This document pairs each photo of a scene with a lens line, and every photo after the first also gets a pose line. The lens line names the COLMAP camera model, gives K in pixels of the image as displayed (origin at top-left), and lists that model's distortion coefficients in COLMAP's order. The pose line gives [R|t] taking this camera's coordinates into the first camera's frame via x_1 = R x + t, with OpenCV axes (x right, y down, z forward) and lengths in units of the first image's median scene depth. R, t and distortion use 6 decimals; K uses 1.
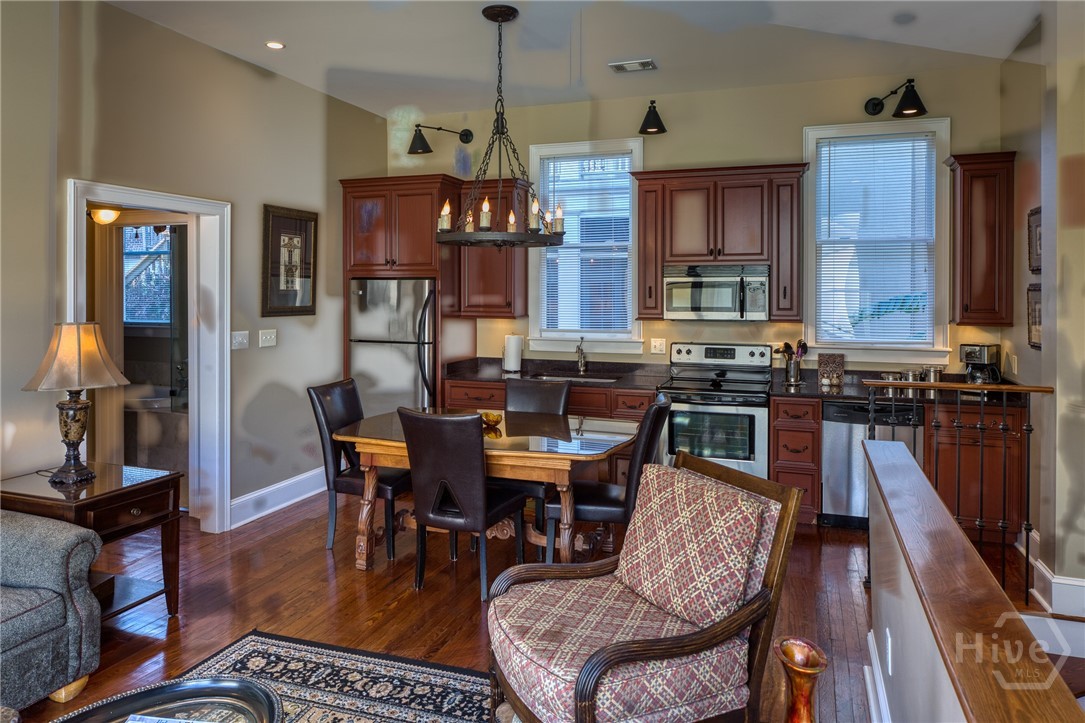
lens RADIAL K [[720.9, 0, 546.6], [0, 720.9, 283.9], [0, 0, 1]] dist [0.001921, 0.000103]
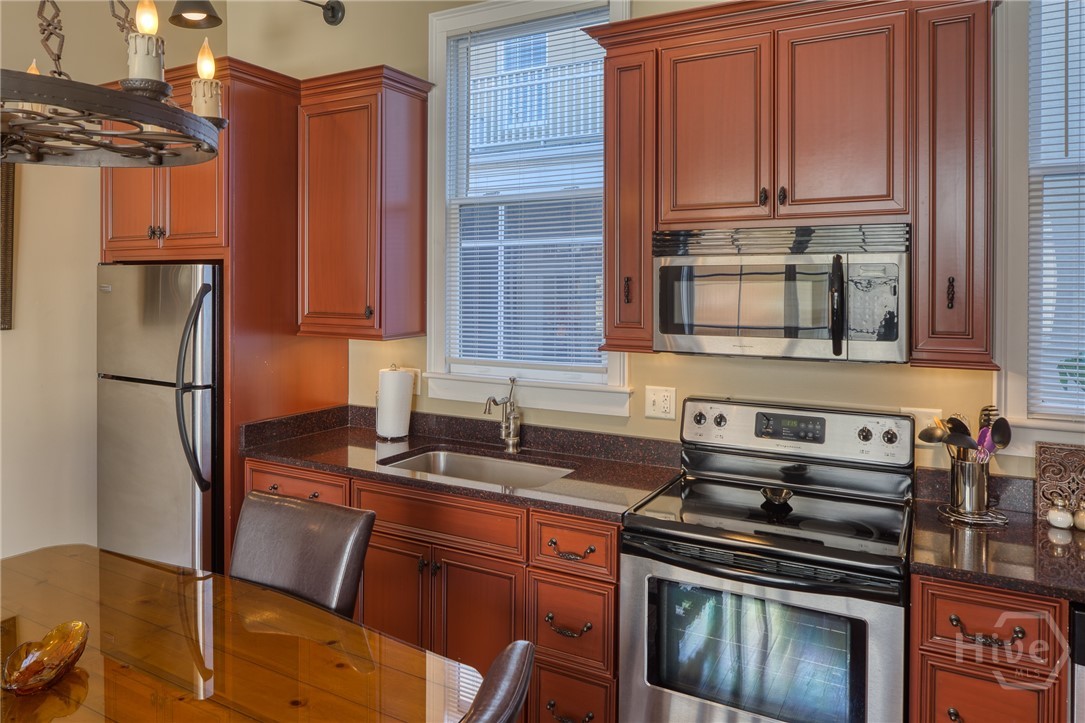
lens RADIAL K [[720.9, 0, 546.6], [0, 720.9, 283.9], [0, 0, 1]] dist [0.001921, 0.000103]
pose [[0.986862, 0.002223, -0.161552, 0.167216], [-0.000821, 0.999961, 0.008746, 0.003655], [0.161565, -0.008499, 0.986825, 0.546645]]
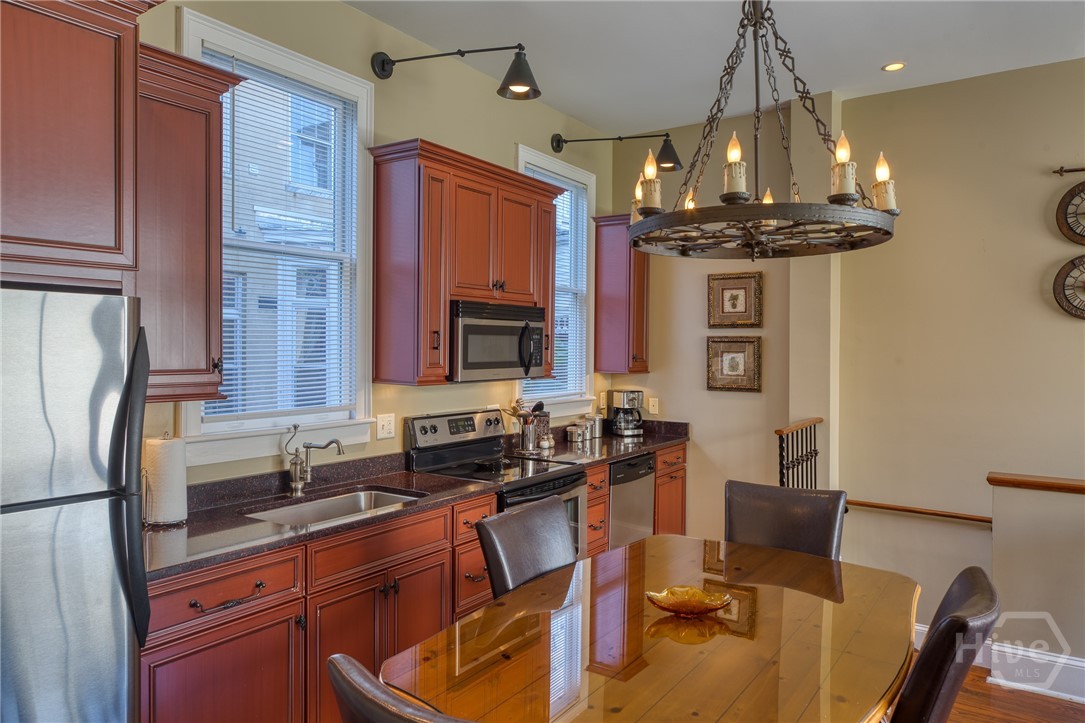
lens RADIAL K [[743.6, 0, 545.8], [0, 743.6, 346.6], [0, 0, 1]] dist [0.002737, 0.000428]
pose [[0.245778, -0.001490, 0.969325, -0.466285], [-0.021251, 0.999750, 0.006925, 0.010449], [-0.969093, -0.022301, 0.245684, 0.751514]]
